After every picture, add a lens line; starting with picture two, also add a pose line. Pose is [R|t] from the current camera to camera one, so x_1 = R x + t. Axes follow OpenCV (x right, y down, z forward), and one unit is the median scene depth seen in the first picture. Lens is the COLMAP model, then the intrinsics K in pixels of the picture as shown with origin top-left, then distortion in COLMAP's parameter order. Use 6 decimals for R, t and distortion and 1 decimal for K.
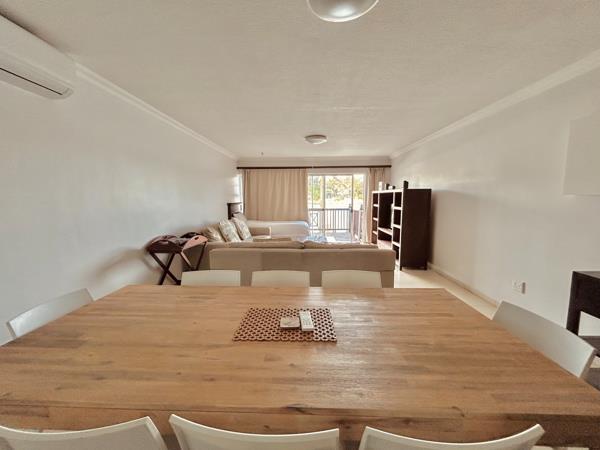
lens RADIAL K [[241.7, 0, 300.0], [0, 241.7, 225.0], [0, 0, 1]] dist [-0.000288, -0.000265]
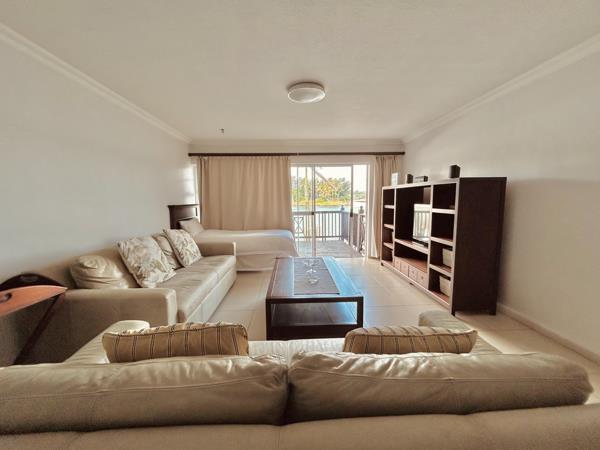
lens RADIAL K [[241.7, 0, 300.0], [0, 241.7, 225.0], [0, 0, 1]] dist [-0.000288, -0.000265]
pose [[0.997203, -0.014235, 0.073371, 0.004060], [0.014871, 0.999856, -0.008137, -0.028054], [-0.073245, 0.009206, 0.997272, 0.341709]]
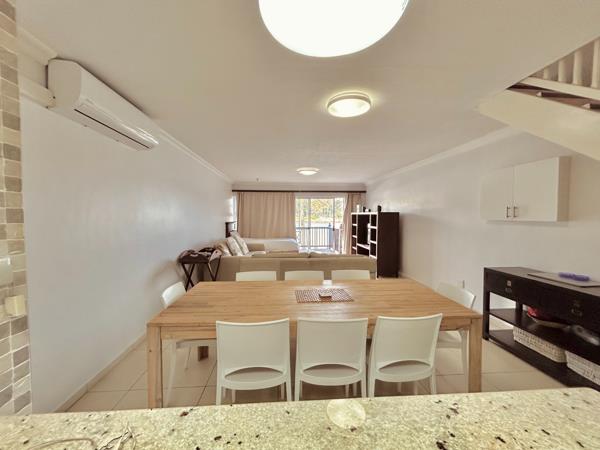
lens RADIAL K [[241.7, 0, 300.0], [0, 241.7, 225.0], [0, 0, 1]] dist [-0.000288, -0.000265]
pose [[0.994404, 0.003598, 0.105588, -0.079878], [0.004289, 0.997221, -0.074377, 0.006678], [-0.105562, 0.074413, 0.991625, -0.147352]]
